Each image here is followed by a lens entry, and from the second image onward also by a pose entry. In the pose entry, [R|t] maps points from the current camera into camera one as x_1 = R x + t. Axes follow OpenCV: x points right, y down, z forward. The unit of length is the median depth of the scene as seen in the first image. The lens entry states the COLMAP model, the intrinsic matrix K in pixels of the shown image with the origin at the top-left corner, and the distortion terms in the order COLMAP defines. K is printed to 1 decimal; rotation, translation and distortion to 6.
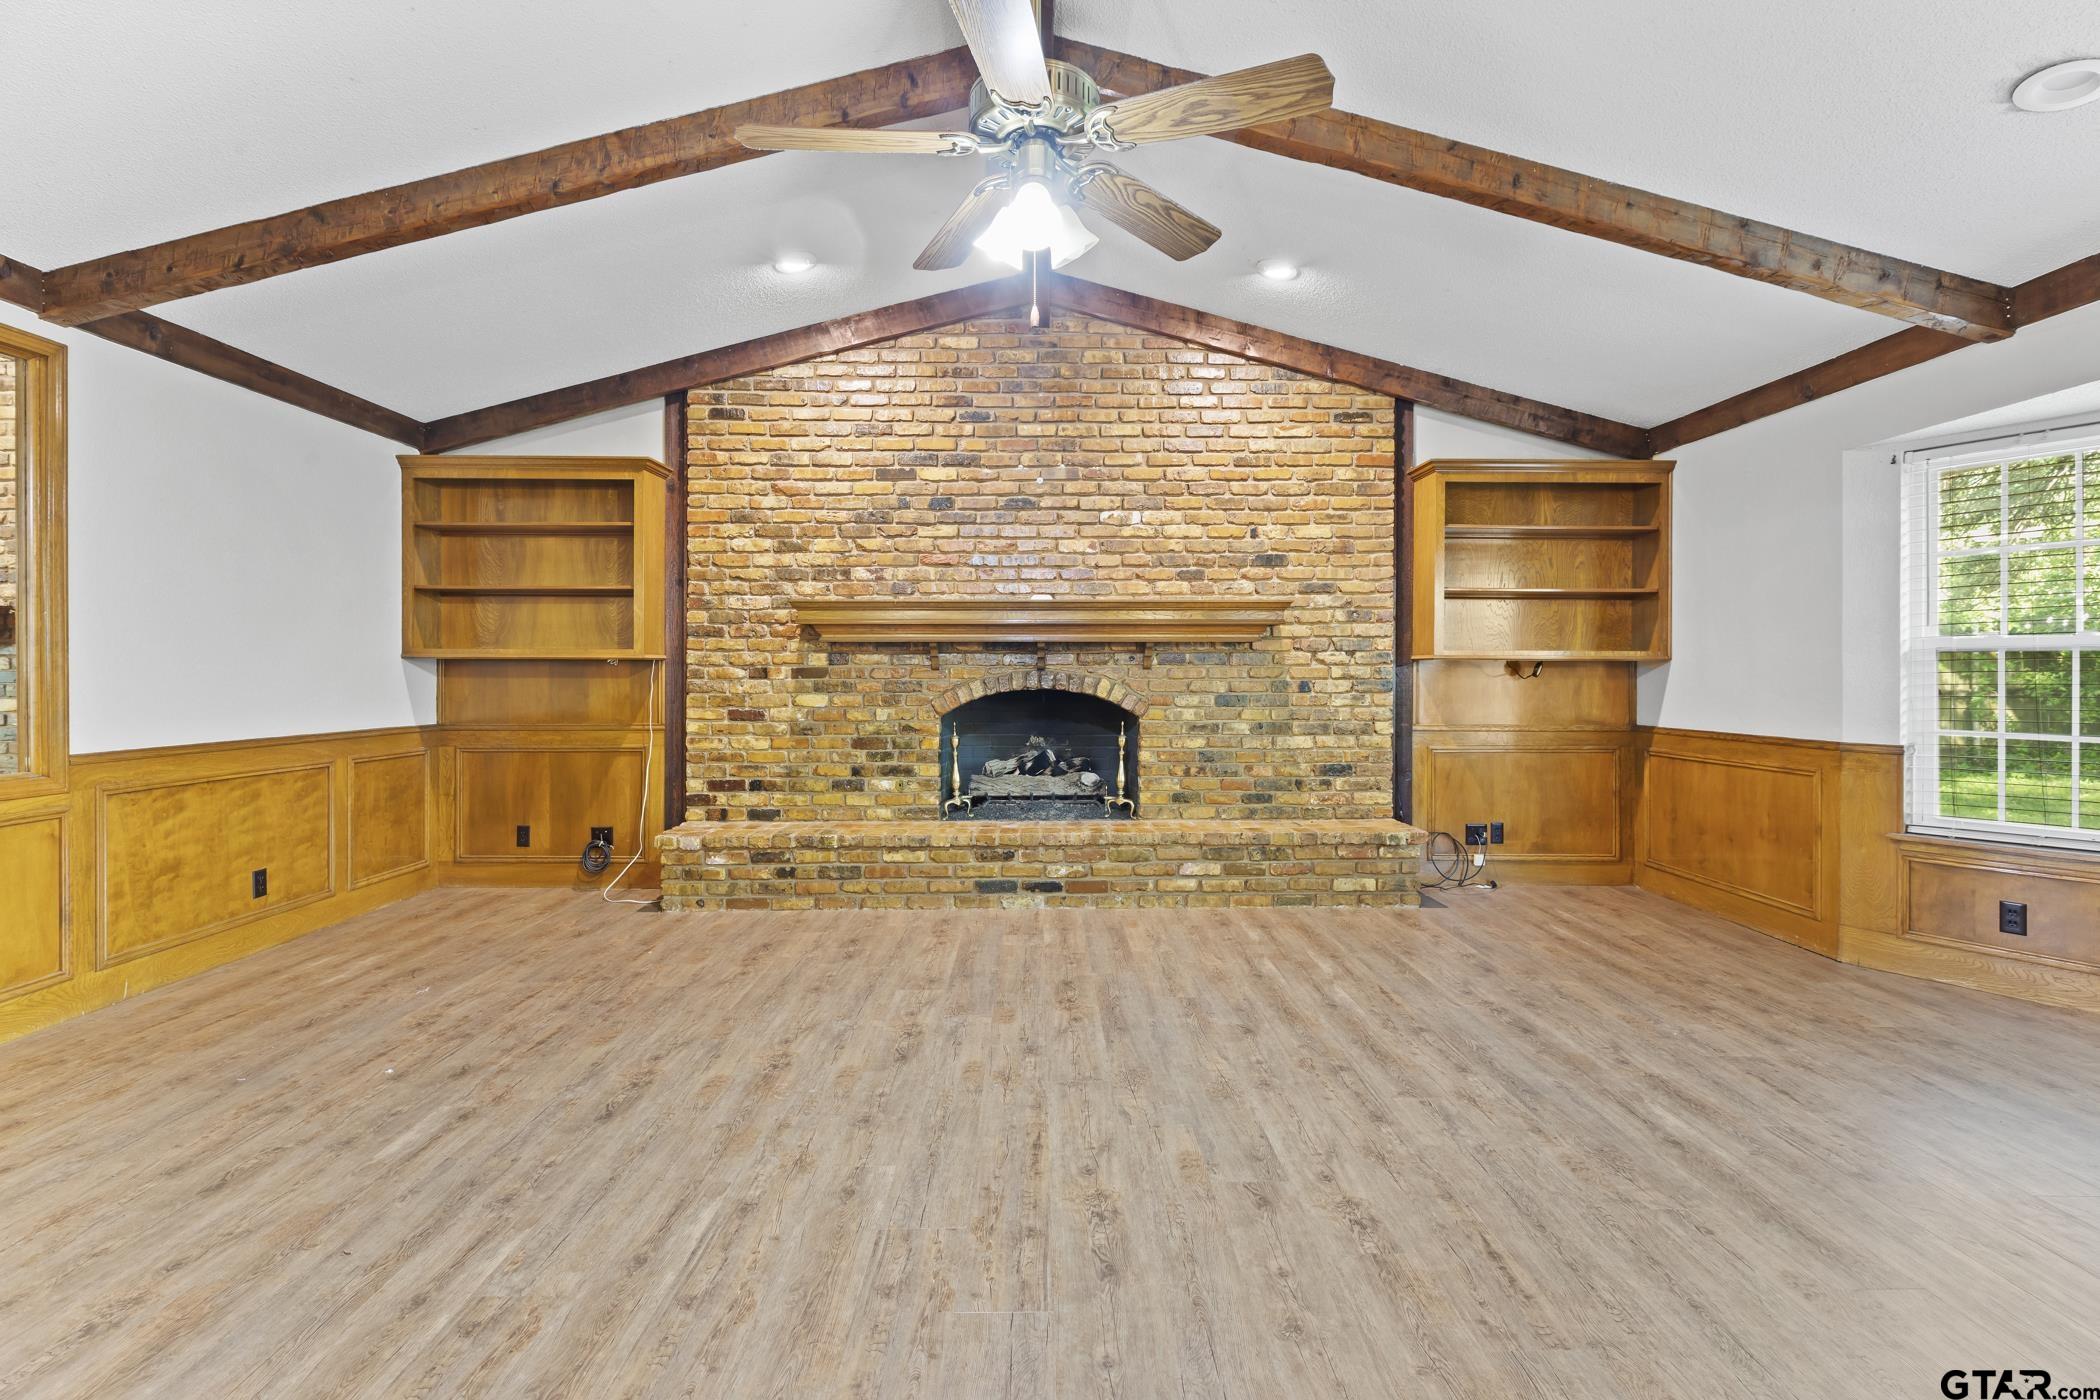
lens RADIAL K [[942.8, 0, 1047.6], [0, 942.8, 678.0], [0, 0, 1]] dist [0.004167, -0.001078]
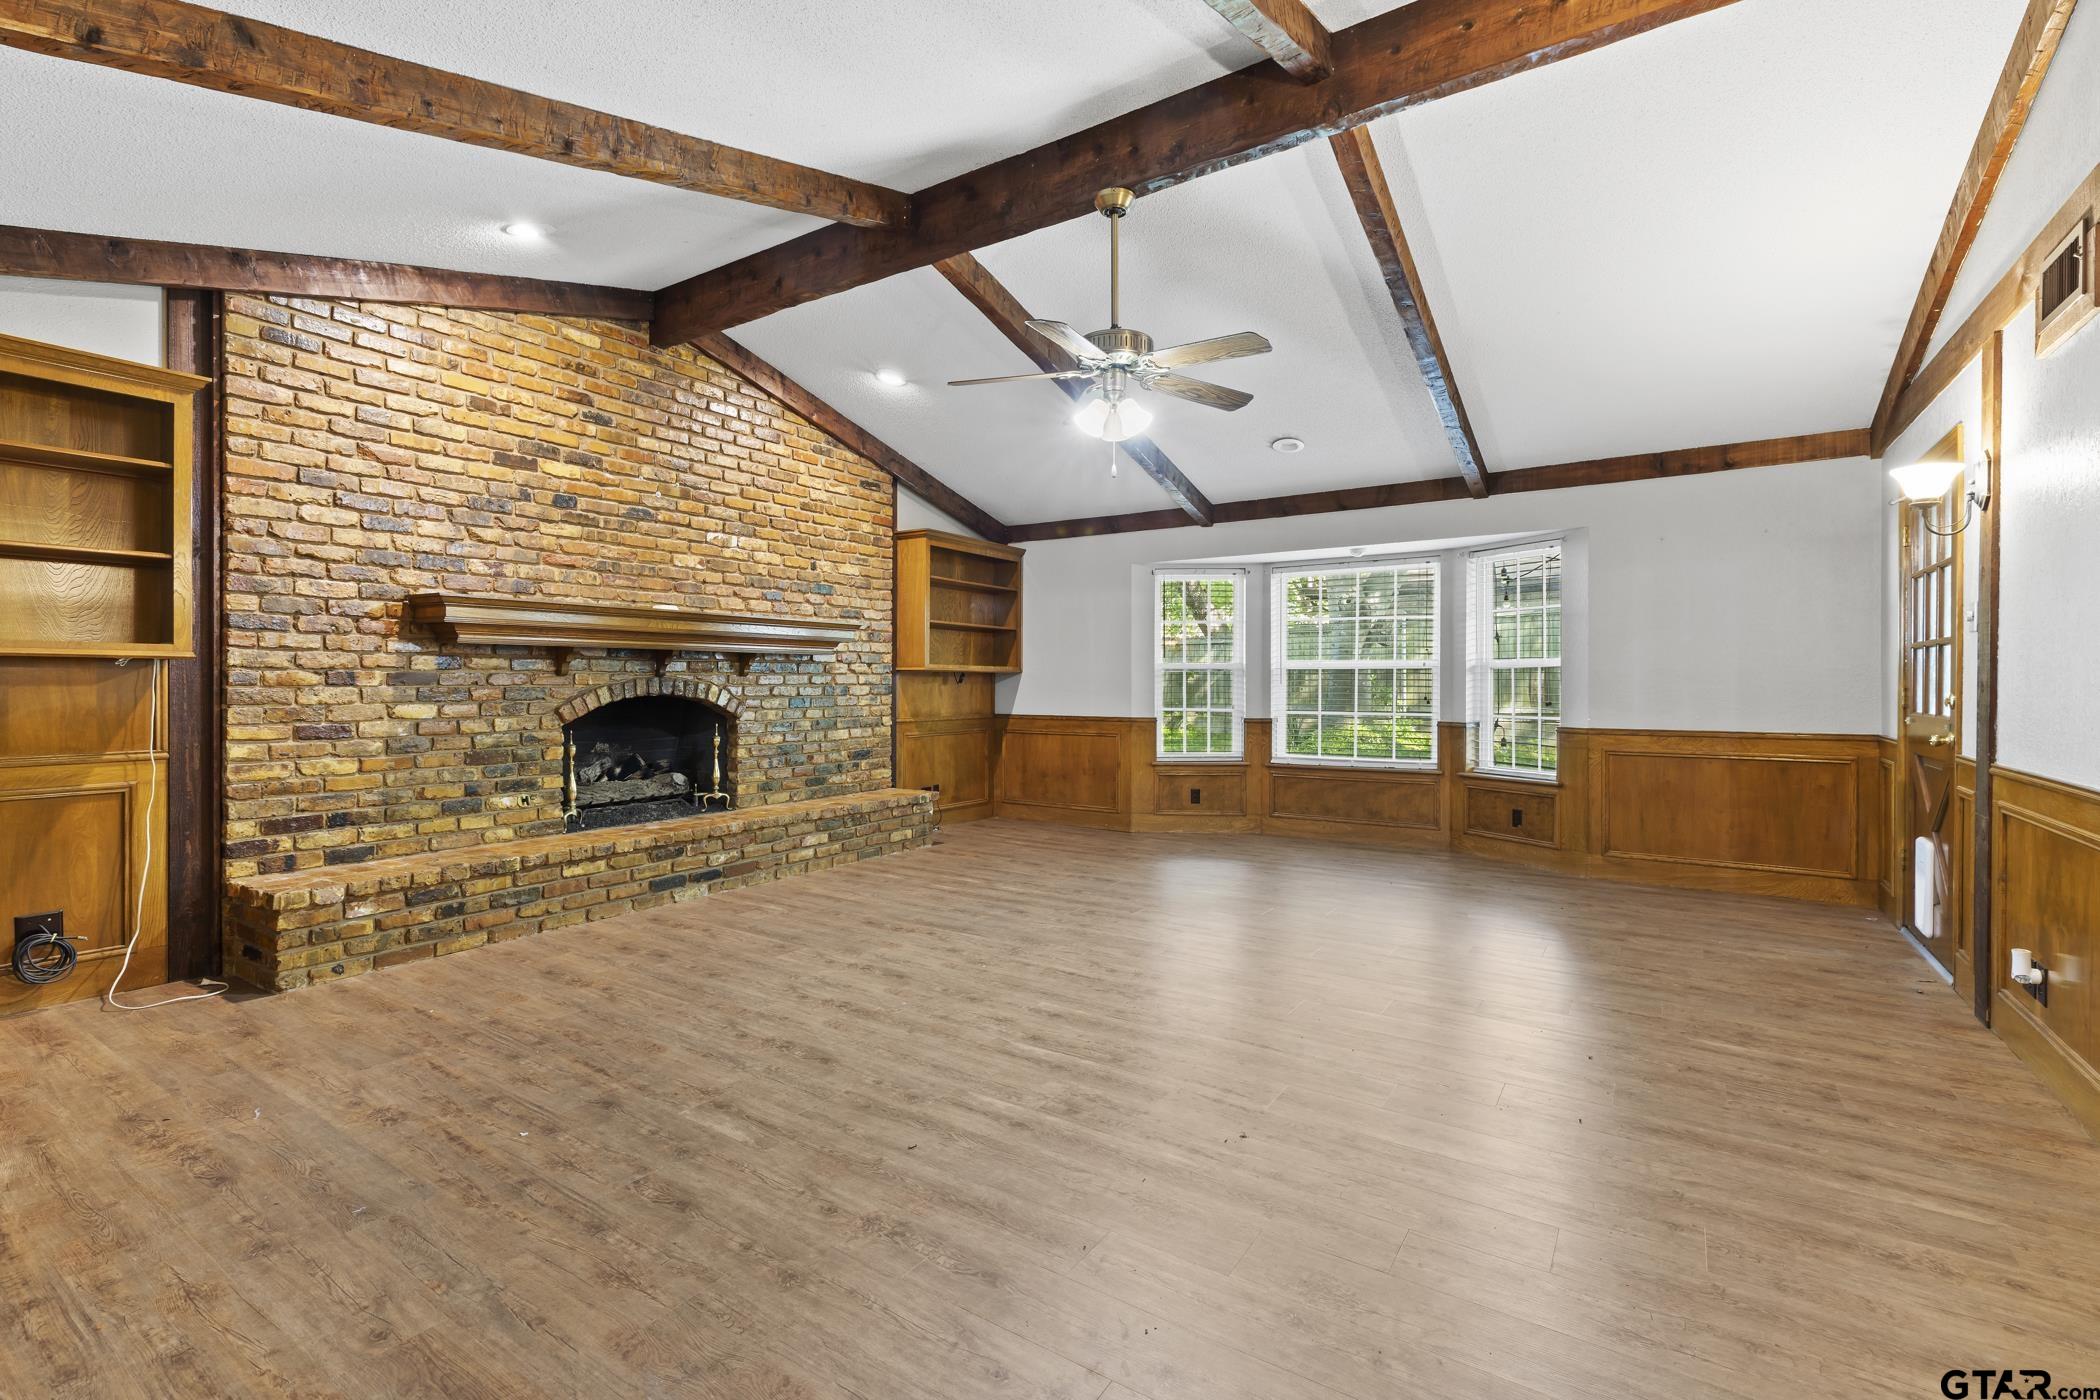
lens RADIAL K [[942.8, 0, 1038.6], [0, 942.8, 699.2], [0, 0, 1]] dist [0.004167, -0.001078]
pose [[0.564906, -0.014613, 0.825026, -0.635922], [0.001212, 0.999857, 0.016879, -0.000730], [-0.825154, -0.008536, 0.564843, 0.063647]]
